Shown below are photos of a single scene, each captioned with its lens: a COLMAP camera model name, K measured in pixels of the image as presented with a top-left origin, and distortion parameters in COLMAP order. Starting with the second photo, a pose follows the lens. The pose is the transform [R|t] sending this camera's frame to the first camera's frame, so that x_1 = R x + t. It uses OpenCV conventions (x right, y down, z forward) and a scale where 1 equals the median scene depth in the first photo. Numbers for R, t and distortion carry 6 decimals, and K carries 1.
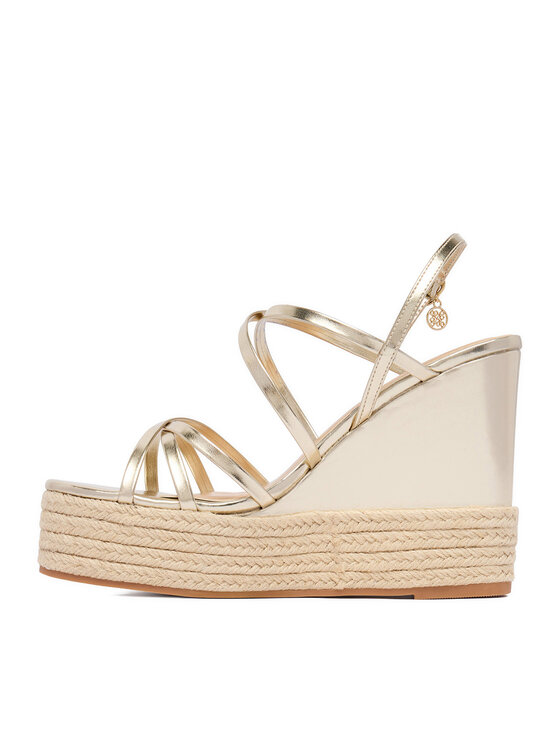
lens RADIAL K [[1045.4, 0, 280.0], [0, 1045.4, 373.0], [0, 0, 1]] dist [-0.014564, -0.018541]
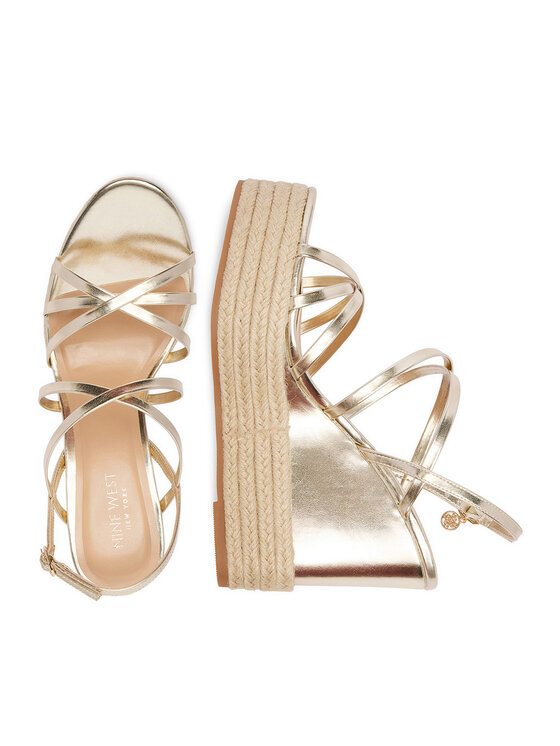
lens RADIAL K [[1274.9, 0, 280.0], [0, 1274.9, 373.0], [0, 0, 1]] dist [-0.007038, -0.006983]
pose [[-0.001400, 0.999934, -0.011420, 0.003655], [-0.991661, 0.000083, 0.128872, -0.037175], [0.128865, 0.011505, 0.991595, -0.389195]]
